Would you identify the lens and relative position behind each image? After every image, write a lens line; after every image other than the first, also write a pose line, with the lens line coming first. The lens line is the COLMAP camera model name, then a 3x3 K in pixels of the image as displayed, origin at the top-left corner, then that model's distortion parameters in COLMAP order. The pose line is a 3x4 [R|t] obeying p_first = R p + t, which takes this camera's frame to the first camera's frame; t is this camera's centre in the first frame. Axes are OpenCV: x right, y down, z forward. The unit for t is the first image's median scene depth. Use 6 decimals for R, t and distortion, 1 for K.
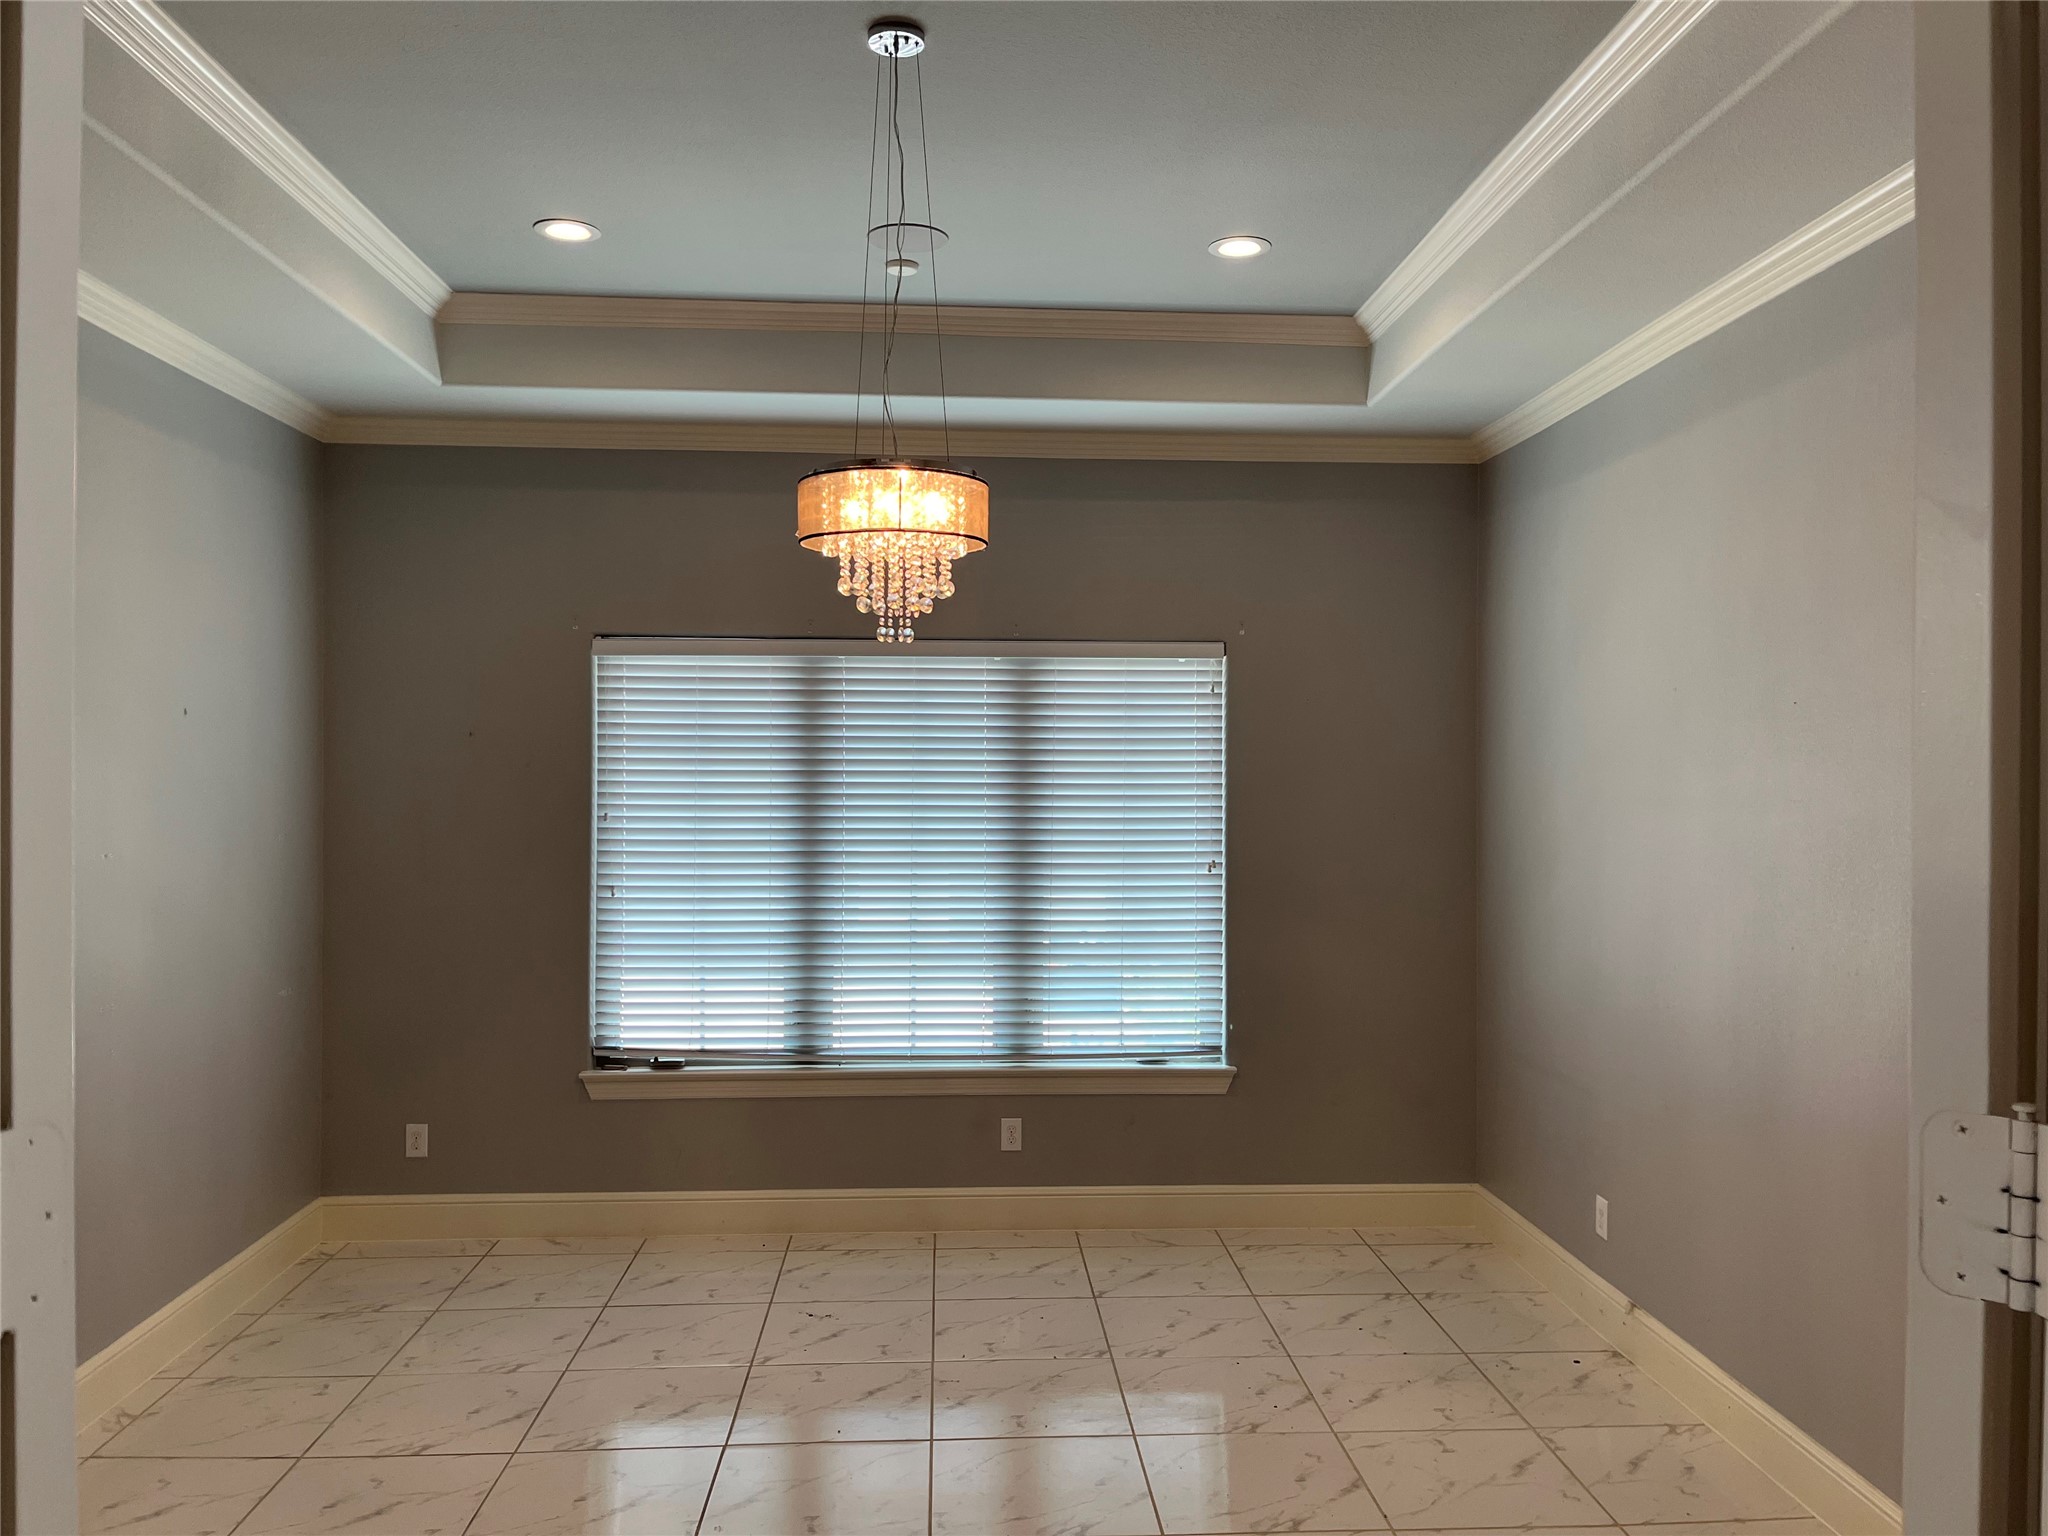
lens RADIAL K [[1537.8, 0, 1020.9], [0, 1537.8, 773.3], [0, 0, 1]] dist [0.060455, -0.003831]
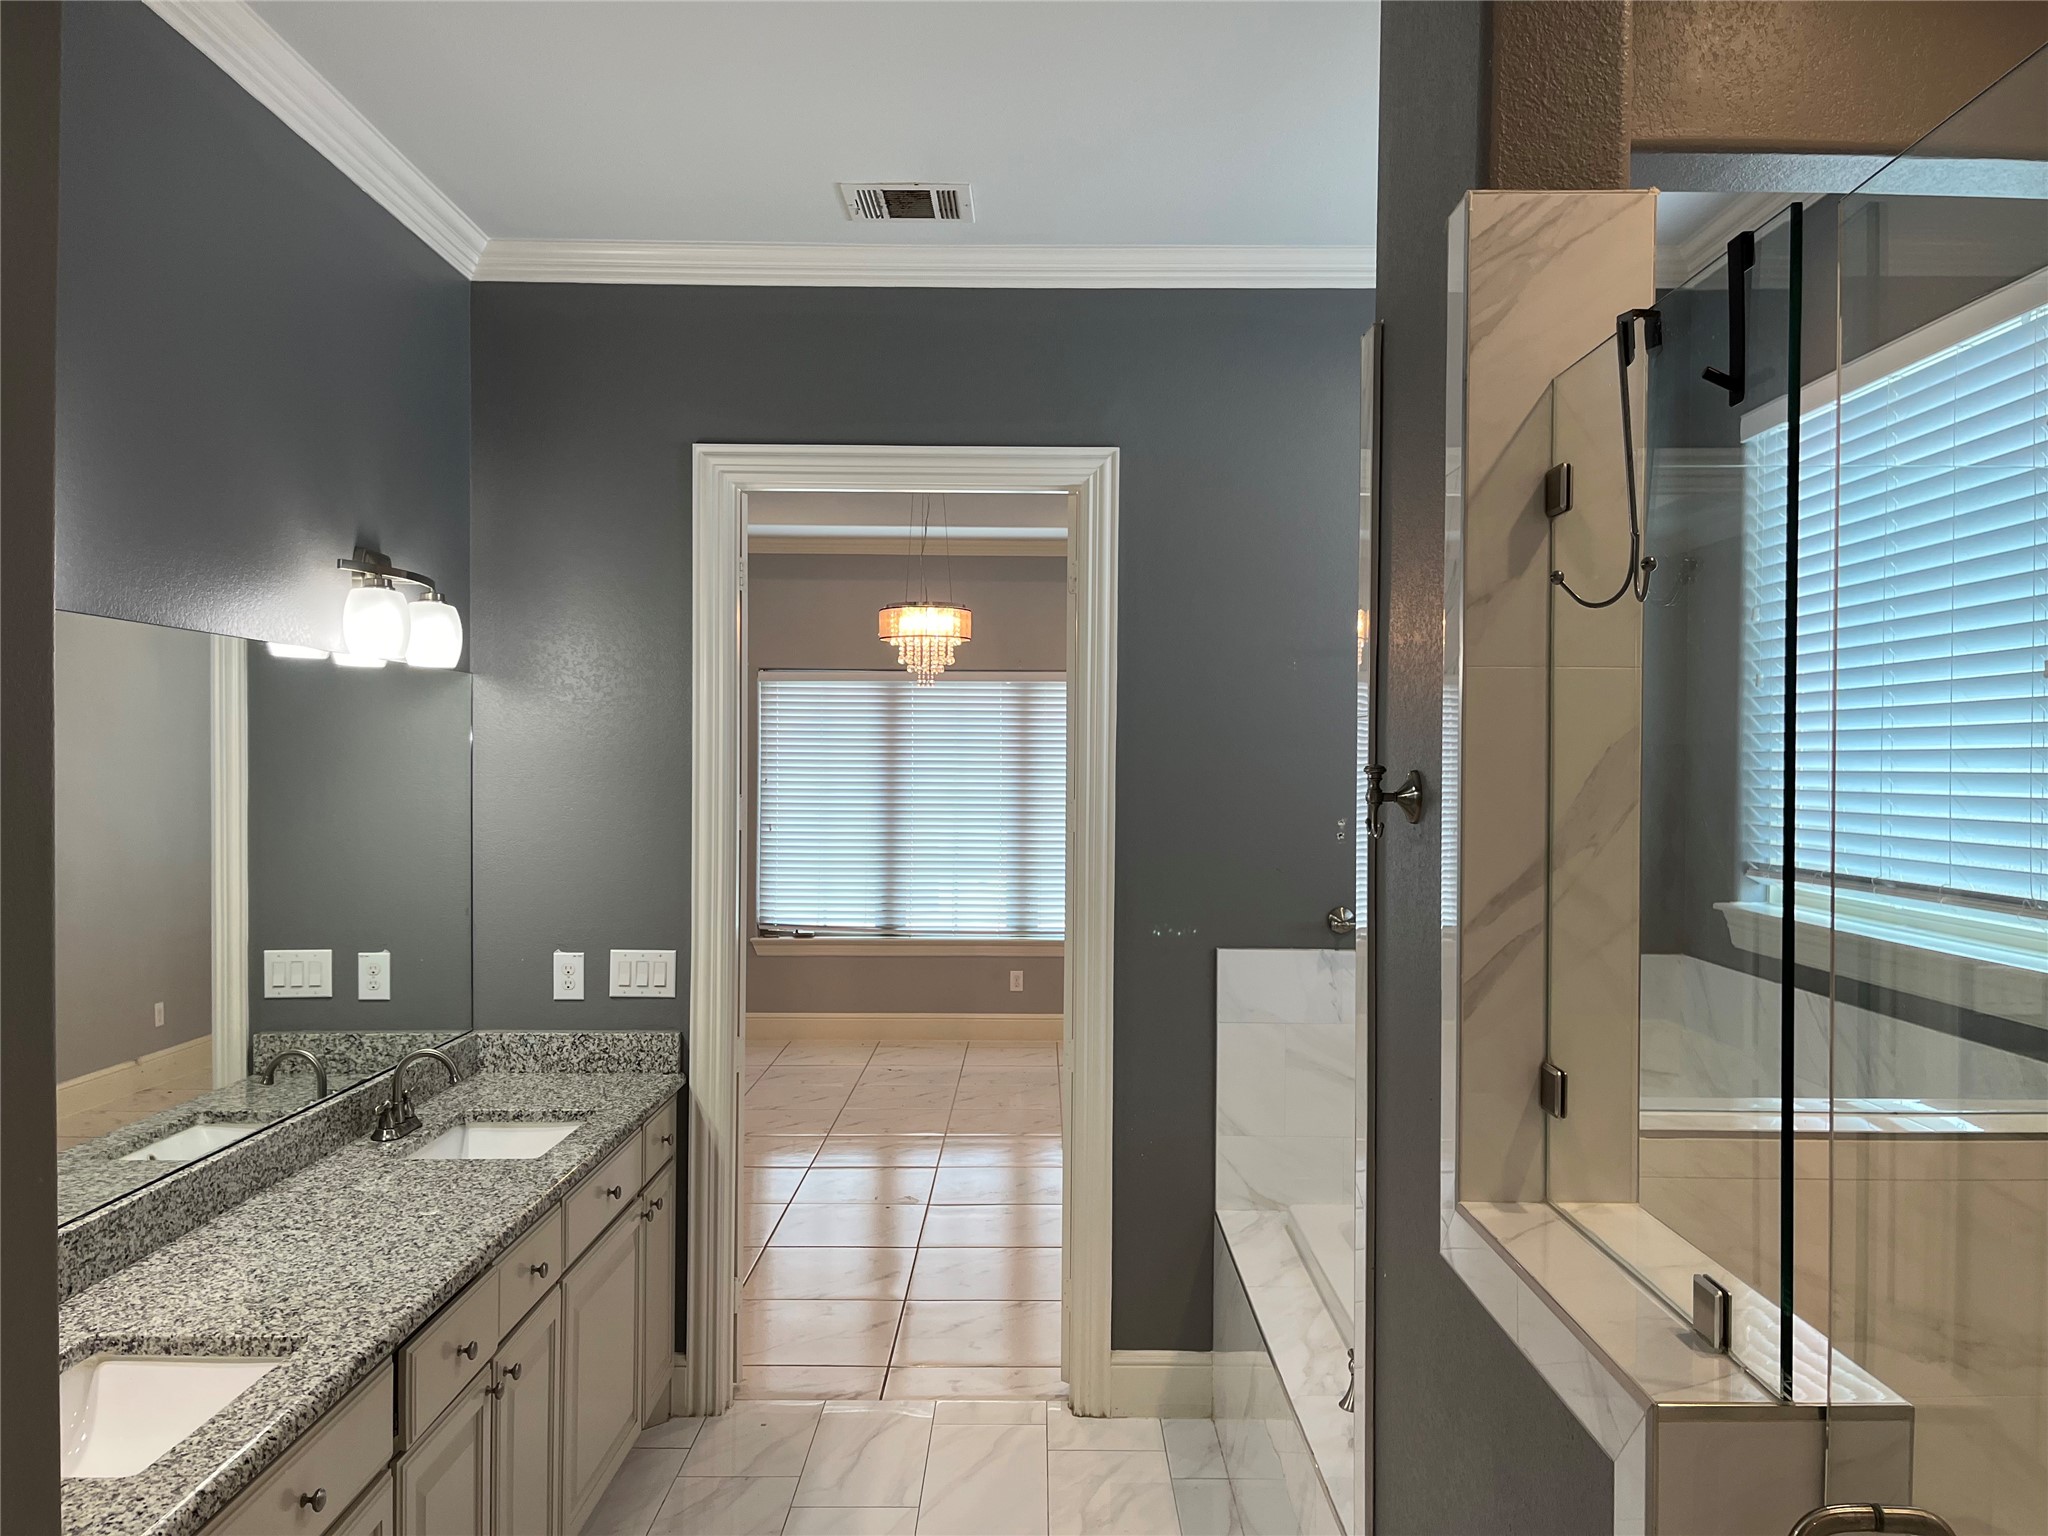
lens RADIAL K [[1537.8, 0, 1029.4], [0, 1537.8, 765.5], [0, 0, 1]] dist [0.060455, -0.003831]
pose [[0.998386, 0.001023, -0.056787, 0.099059], [-0.001049, 0.999999, -0.000435, 0.012198], [0.056787, 0.000494, 0.998386, -0.599322]]
